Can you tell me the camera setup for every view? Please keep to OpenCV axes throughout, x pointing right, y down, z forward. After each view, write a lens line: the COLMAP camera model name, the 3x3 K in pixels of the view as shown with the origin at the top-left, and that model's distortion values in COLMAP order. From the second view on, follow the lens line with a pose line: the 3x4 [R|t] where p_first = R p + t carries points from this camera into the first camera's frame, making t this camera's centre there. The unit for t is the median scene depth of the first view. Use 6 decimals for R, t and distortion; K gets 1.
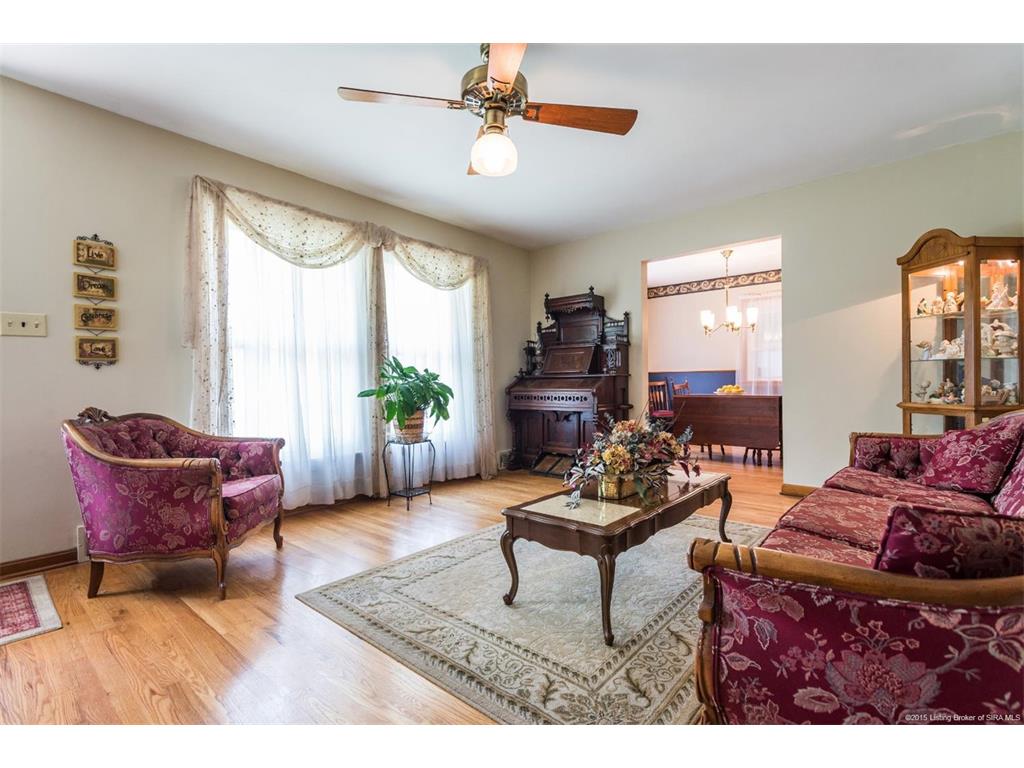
lens RADIAL K [[484.0, 0, 512.2], [0, 484.0, 386.7], [0, 0, 1]] dist [0.010811, 0.000239]
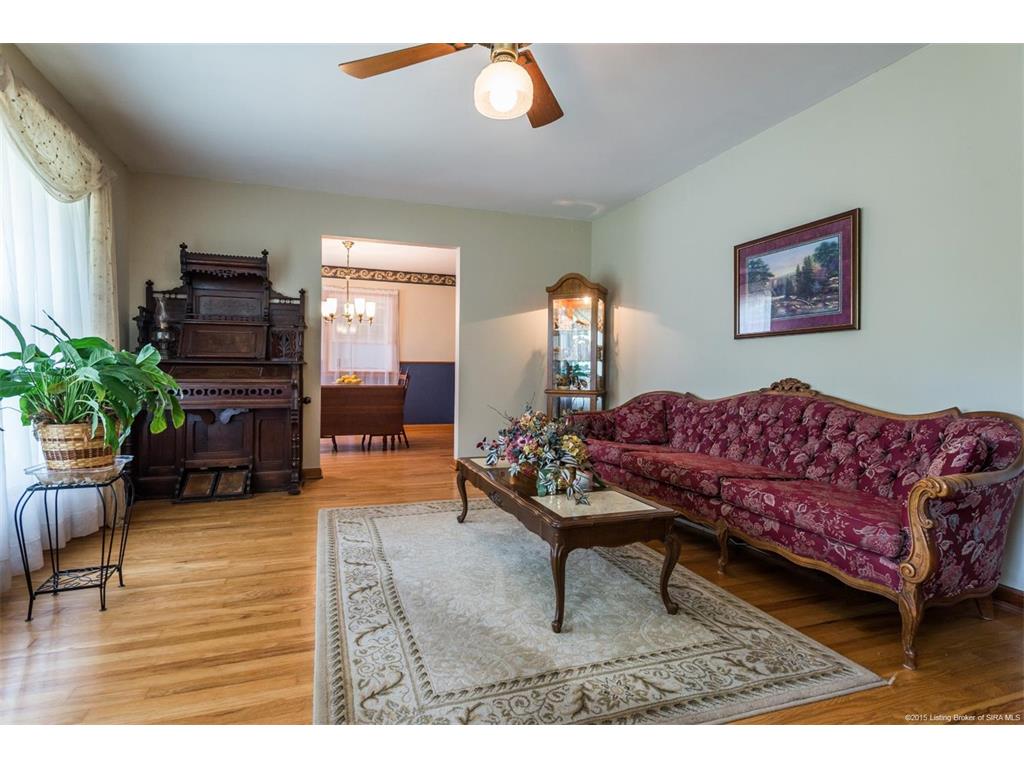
lens RADIAL K [[484.0, 0, 512.4], [0, 484.0, 379.4], [0, 0, 1]] dist [0.010811, 0.000239]
pose [[0.523955, 0.000741, 0.851746, -0.474426], [-0.006671, 0.999973, 0.003234, -0.000563], [-0.851720, -0.007376, 0.523946, 0.376121]]
